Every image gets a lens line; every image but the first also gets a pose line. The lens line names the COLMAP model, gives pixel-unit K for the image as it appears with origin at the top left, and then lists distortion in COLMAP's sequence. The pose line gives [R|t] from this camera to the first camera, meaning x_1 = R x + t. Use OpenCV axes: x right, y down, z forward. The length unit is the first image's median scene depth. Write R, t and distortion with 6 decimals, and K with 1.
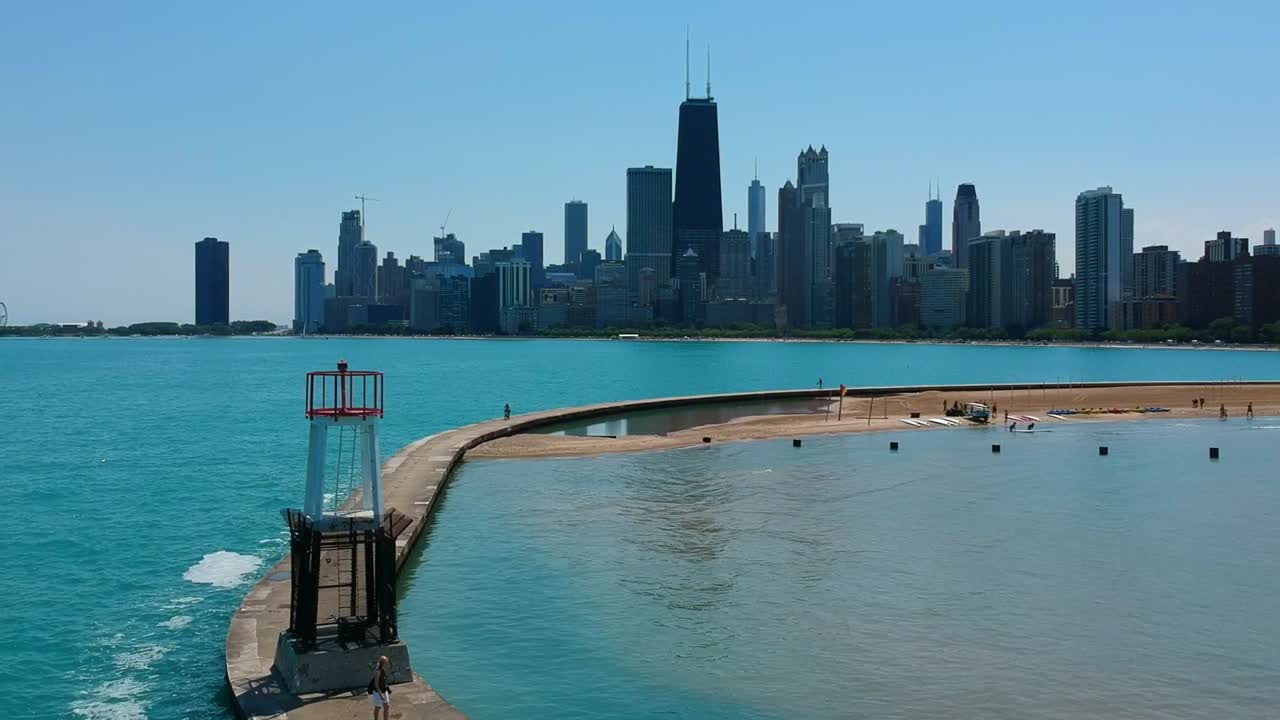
lens RADIAL K [[1242.8, 0, 636.0], [0, 1242.8, 327.9], [0, 0, 1]] dist [0.022720, -0.007732]
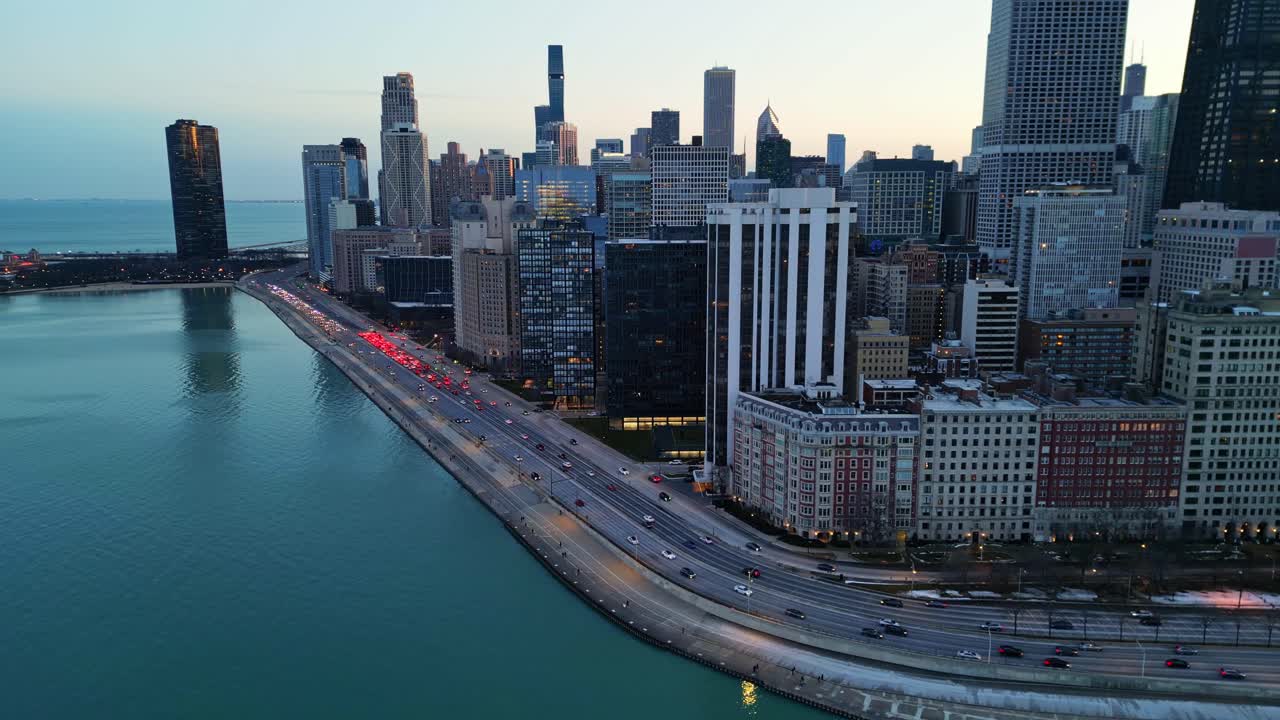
lens RADIAL K [[930.4, 0, 640.0], [0, 930.4, 360.0], [0, 0, 1]] dist [0.023435, -0.000228]
pose [[0.997714, 0.008776, -0.067011, -0.098522], [0.003290, 0.984051, 0.177854, -0.047619], [0.067503, -0.177667, 0.981773, 0.699079]]
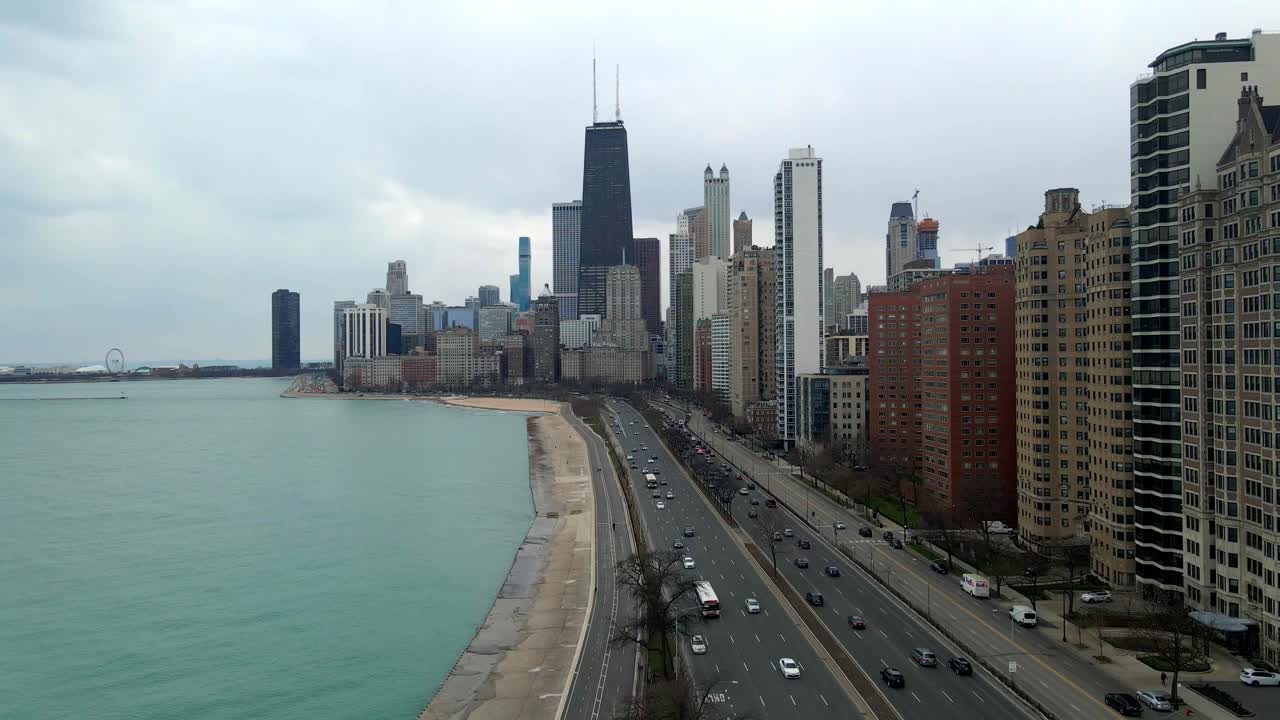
lens RADIAL K [[930.4, 0, 640.0], [0, 930.4, 360.0], [0, 0, 1]] dist [0.023435, -0.000228]
pose [[0.976957, -0.010189, -0.213194, 0.209709], [0.012418, 0.999881, 0.009117, -0.016170], [0.213076, -0.011554, 0.976967, 0.327173]]
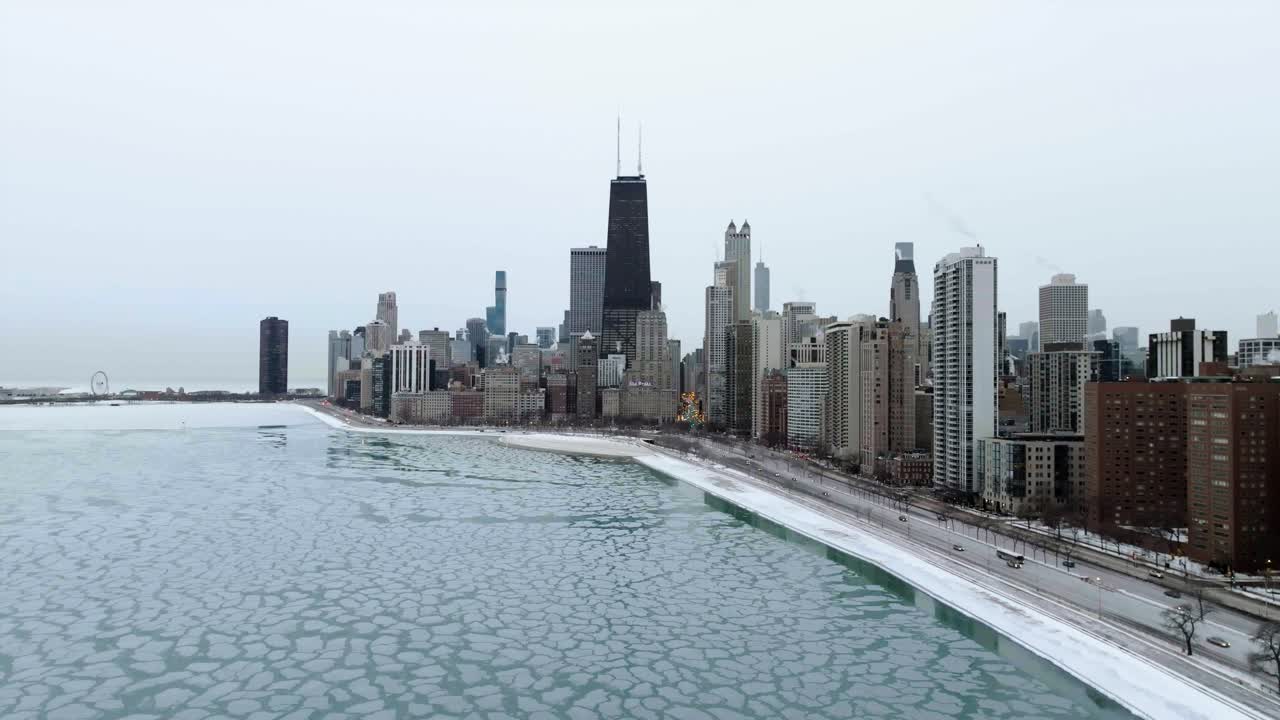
lens RADIAL K [[898.2, 0, 631.9], [0, 898.2, 365.7], [0, 0, 1]] dist [0.019744, 0.000037]
pose [[0.990641, 0.003582, -0.136448, 0.144624], [-0.005109, 0.999928, -0.010841, -0.026138], [0.136399, 0.011437, 0.990588, 0.288320]]
